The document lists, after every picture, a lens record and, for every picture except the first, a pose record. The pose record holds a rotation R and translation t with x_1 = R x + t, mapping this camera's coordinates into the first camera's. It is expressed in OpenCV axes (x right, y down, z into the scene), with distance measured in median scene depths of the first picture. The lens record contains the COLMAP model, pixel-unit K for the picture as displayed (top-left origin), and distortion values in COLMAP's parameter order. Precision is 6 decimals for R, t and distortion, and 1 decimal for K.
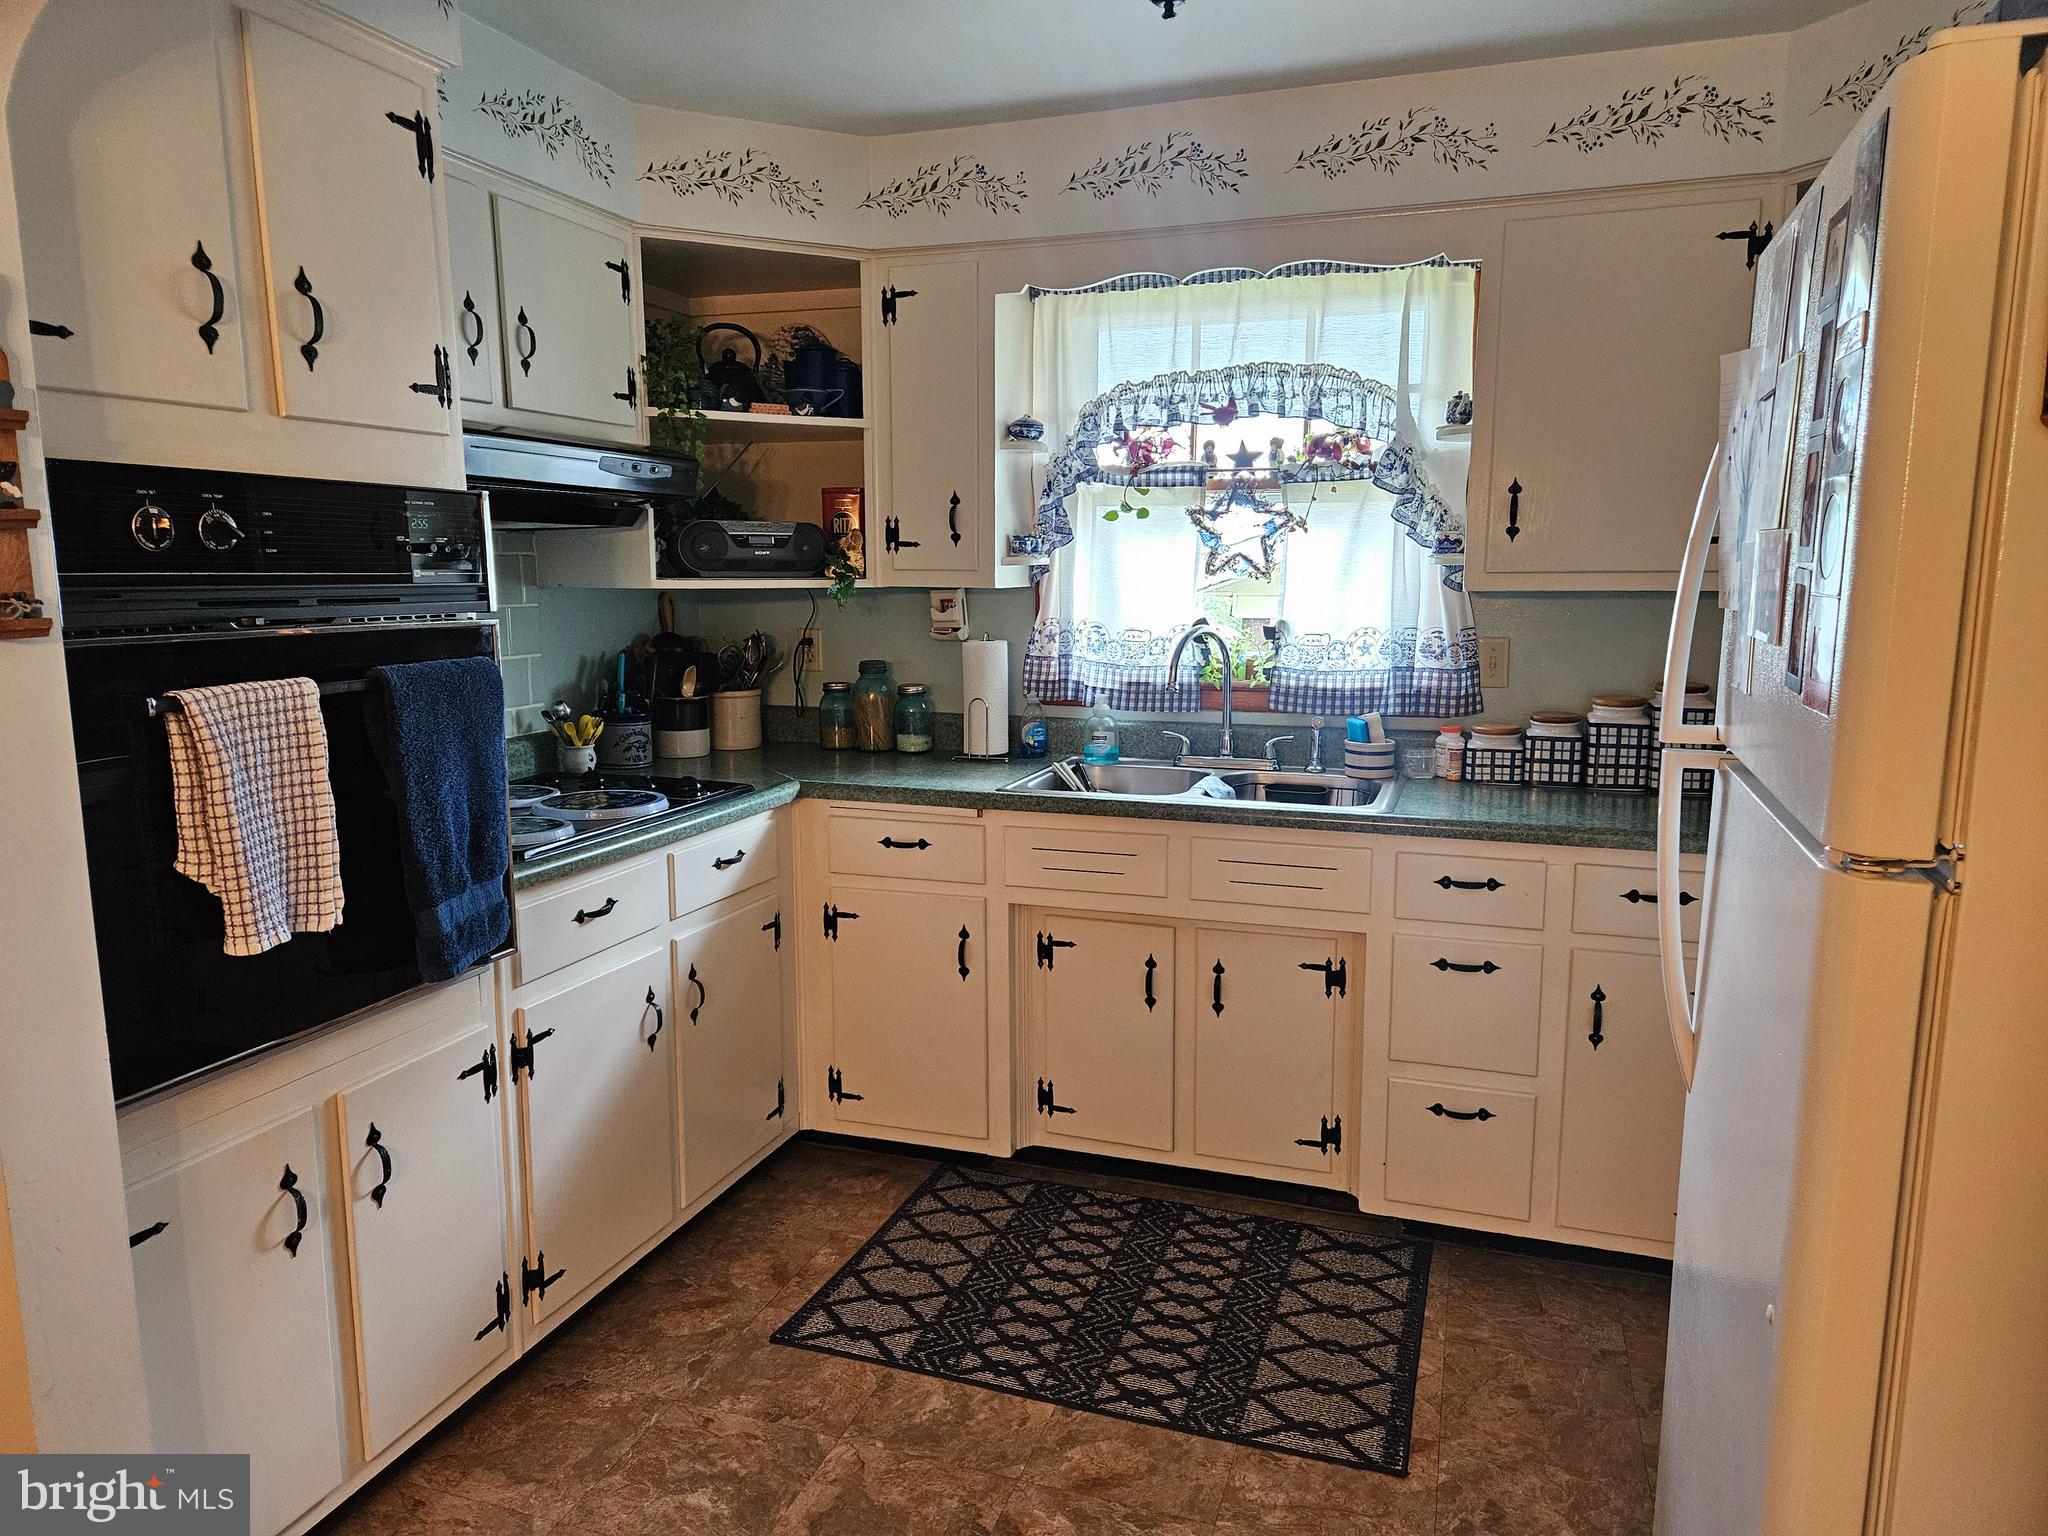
lens RADIAL K [[1348.0, 0, 1012.0], [0, 1348.0, 770.2], [0, 0, 1]] dist [0.067119, -0.053830]
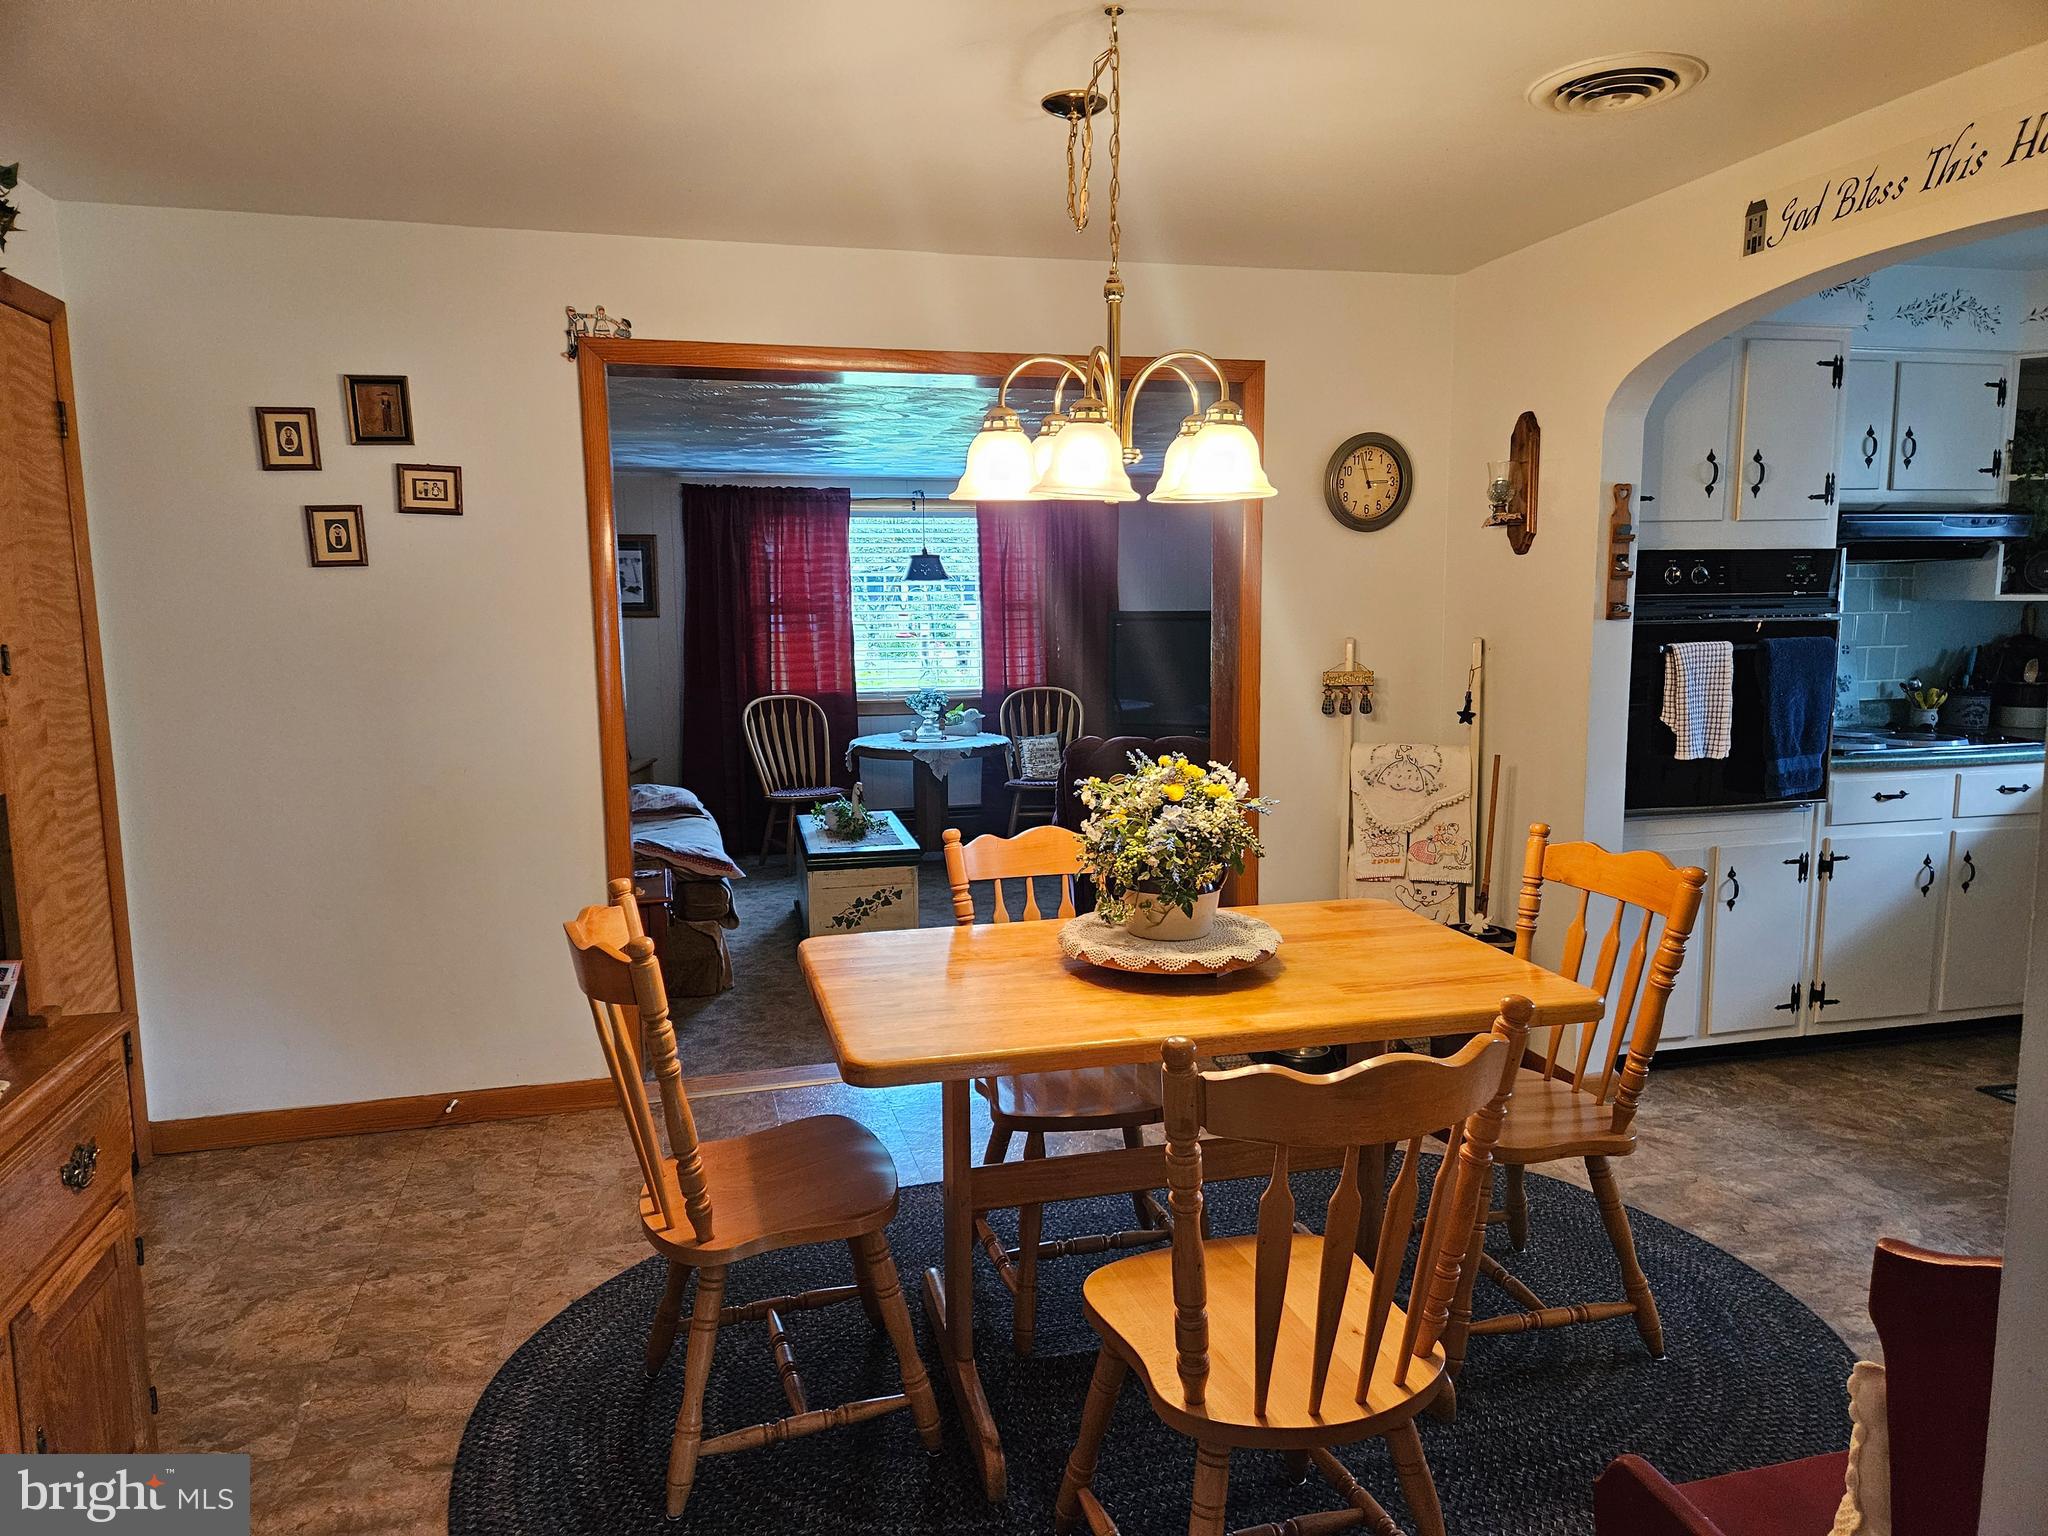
lens RADIAL K [[1348.0, 0, 1012.0], [0, 1348.0, 770.2], [0, 0, 1]] dist [0.067119, -0.053830]
pose [[0.543130, 0.109523, -0.832475, 0.576884], [-0.117518, 0.991613, 0.053787, 0.125297], [0.831384, 0.068618, 0.551446, -0.936234]]
